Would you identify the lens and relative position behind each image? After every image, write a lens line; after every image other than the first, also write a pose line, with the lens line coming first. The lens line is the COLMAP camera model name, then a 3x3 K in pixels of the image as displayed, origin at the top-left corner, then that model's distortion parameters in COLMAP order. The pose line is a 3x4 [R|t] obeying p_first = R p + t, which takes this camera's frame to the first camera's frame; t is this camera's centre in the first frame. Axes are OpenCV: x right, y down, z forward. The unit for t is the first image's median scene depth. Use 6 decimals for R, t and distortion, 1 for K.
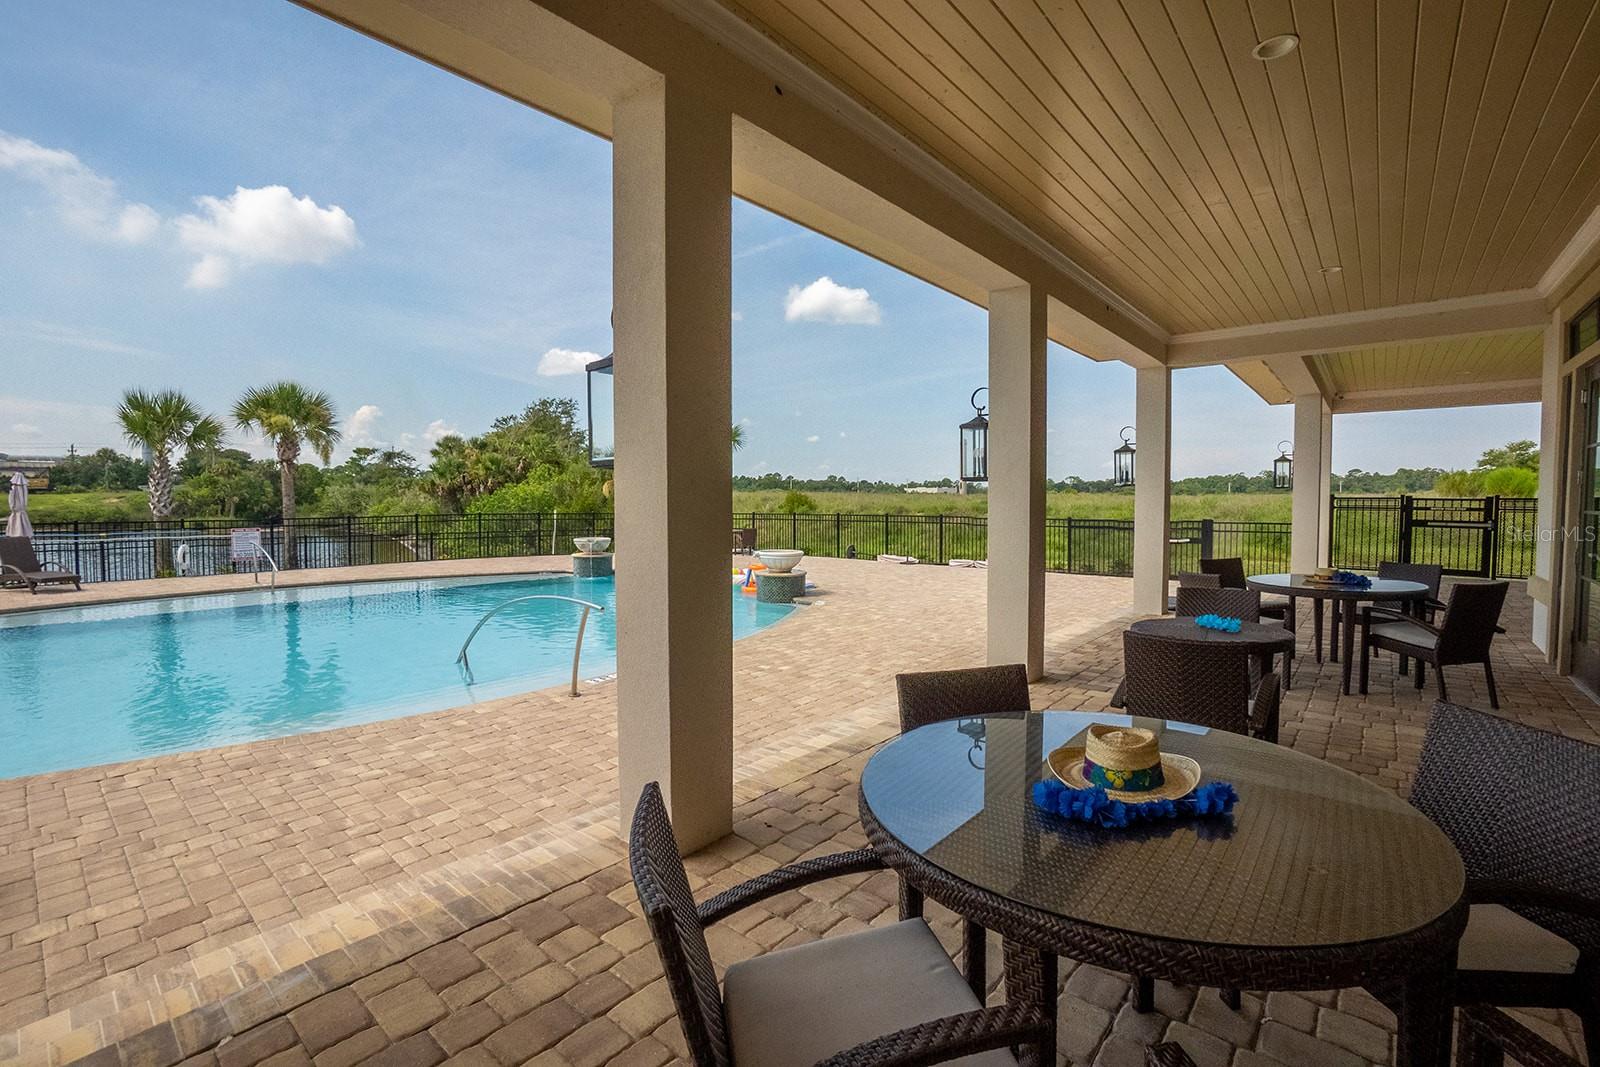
lens RADIAL K [[718.5, 0, 811.9], [0, 718.5, 533.8], [0, 0, 1]] dist [-0.038162, 0.001060]
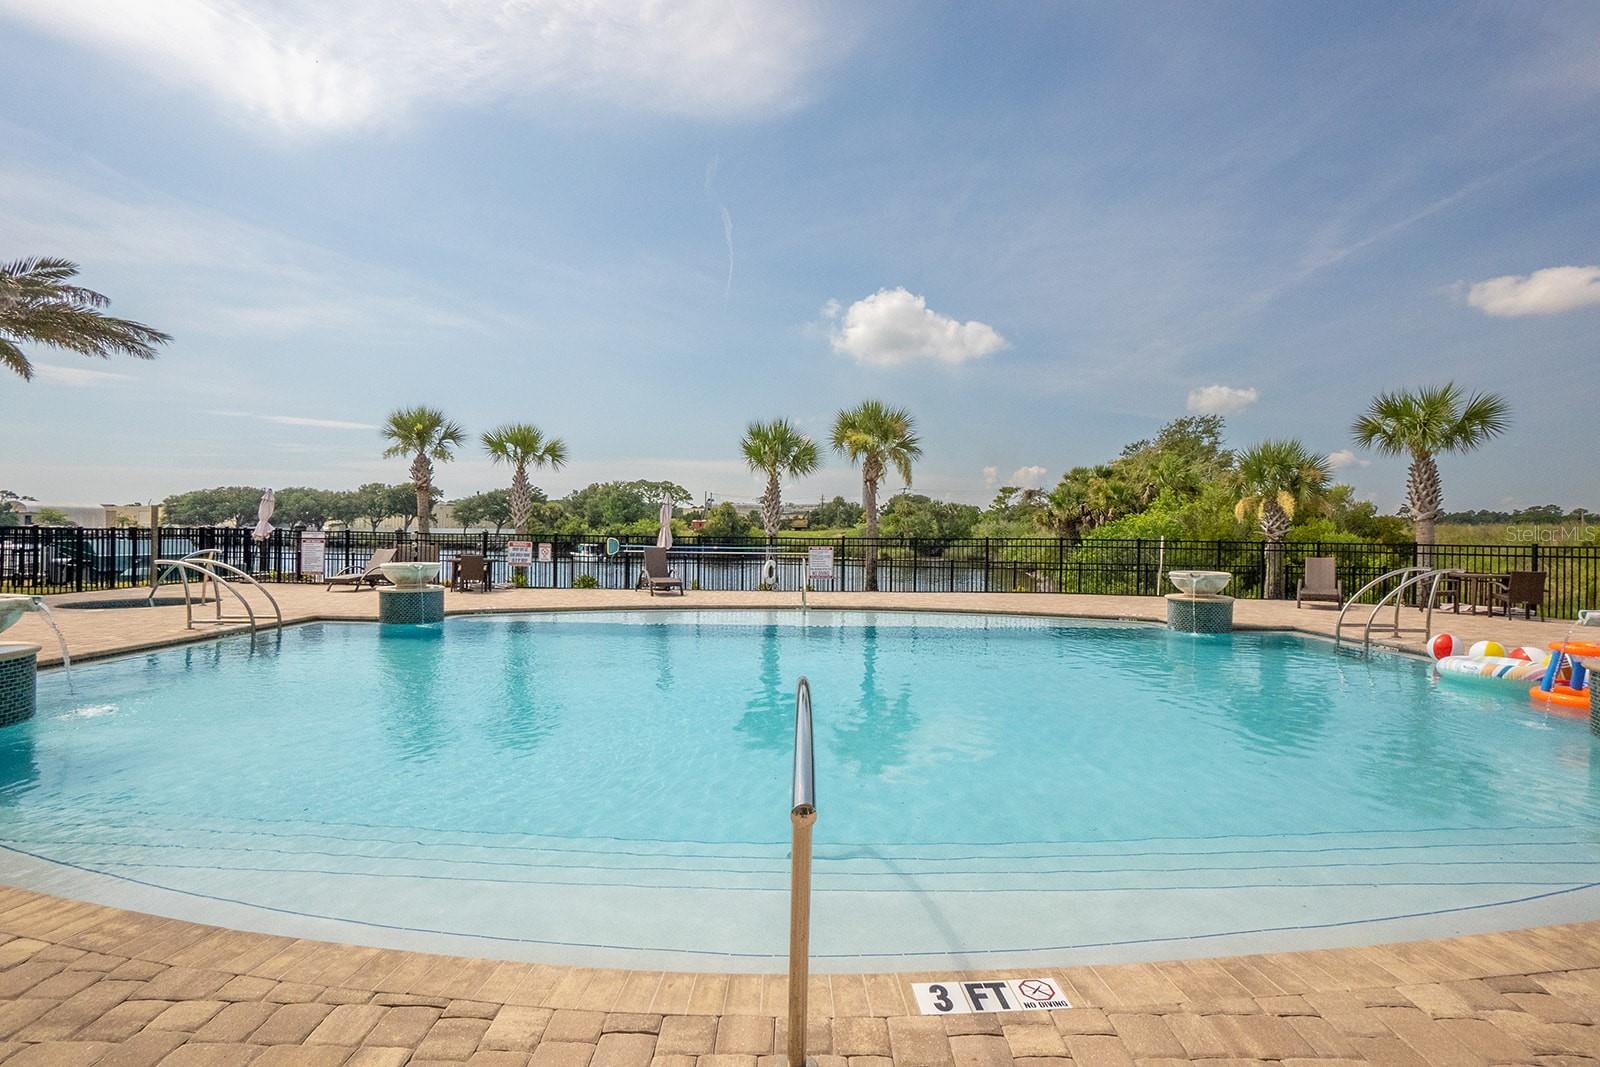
lens RADIAL K [[718.5, 0, 795.7], [0, 718.5, 518.6], [0, 0, 1]] dist [-0.038162, 0.001060]
pose [[0.640890, -0.012668, -0.767528, -0.031732], [-0.048434, 0.997204, -0.056901, 0.008016], [0.766103, 0.073642, 0.638485, 0.206731]]
